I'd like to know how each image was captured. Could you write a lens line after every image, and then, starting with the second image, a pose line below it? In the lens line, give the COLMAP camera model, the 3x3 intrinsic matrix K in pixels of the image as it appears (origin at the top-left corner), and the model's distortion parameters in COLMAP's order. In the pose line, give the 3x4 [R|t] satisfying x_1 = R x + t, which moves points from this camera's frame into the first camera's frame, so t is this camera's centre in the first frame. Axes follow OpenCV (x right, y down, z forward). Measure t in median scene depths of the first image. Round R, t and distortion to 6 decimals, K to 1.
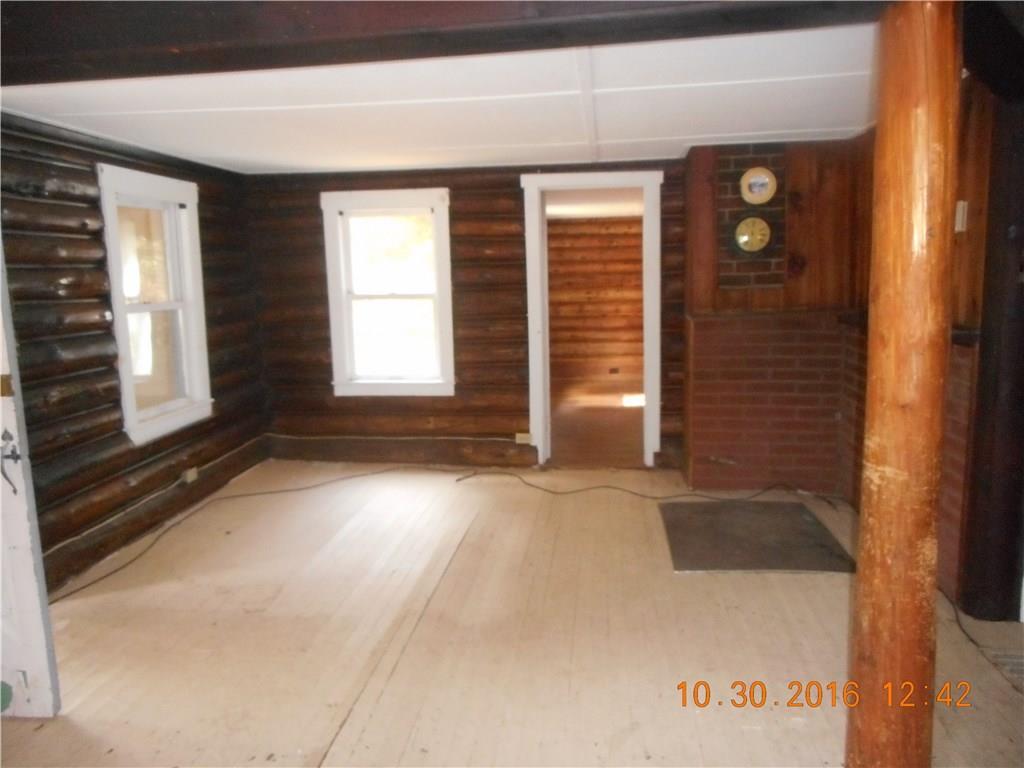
lens RADIAL K [[773.6, 0, 510.1], [0, 773.6, 385.3], [0, 0, 1]] dist [-0.015369, -0.004319]
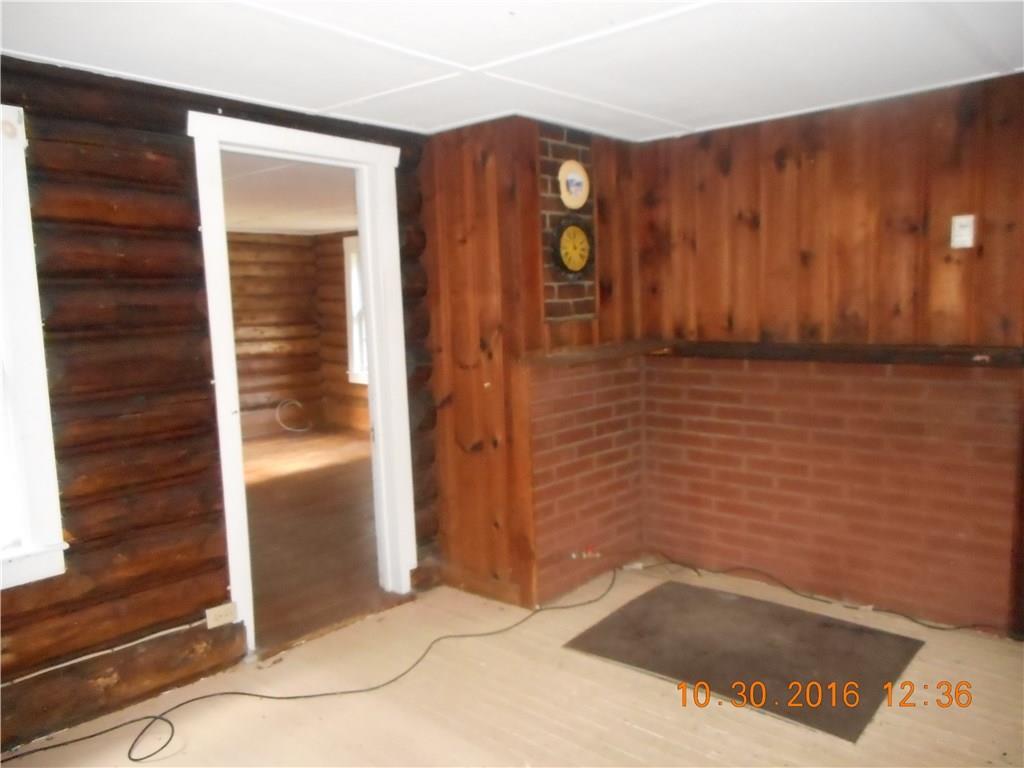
lens RADIAL K [[773.6, 0, 507.4], [0, 773.6, 388.3], [0, 0, 1]] dist [-0.015369, -0.004319]
pose [[0.548122, -0.091731, 0.831353, -0.334562], [0.129799, 0.991255, 0.023797, -0.080088], [-0.826265, 0.094866, 0.555235, 0.599698]]
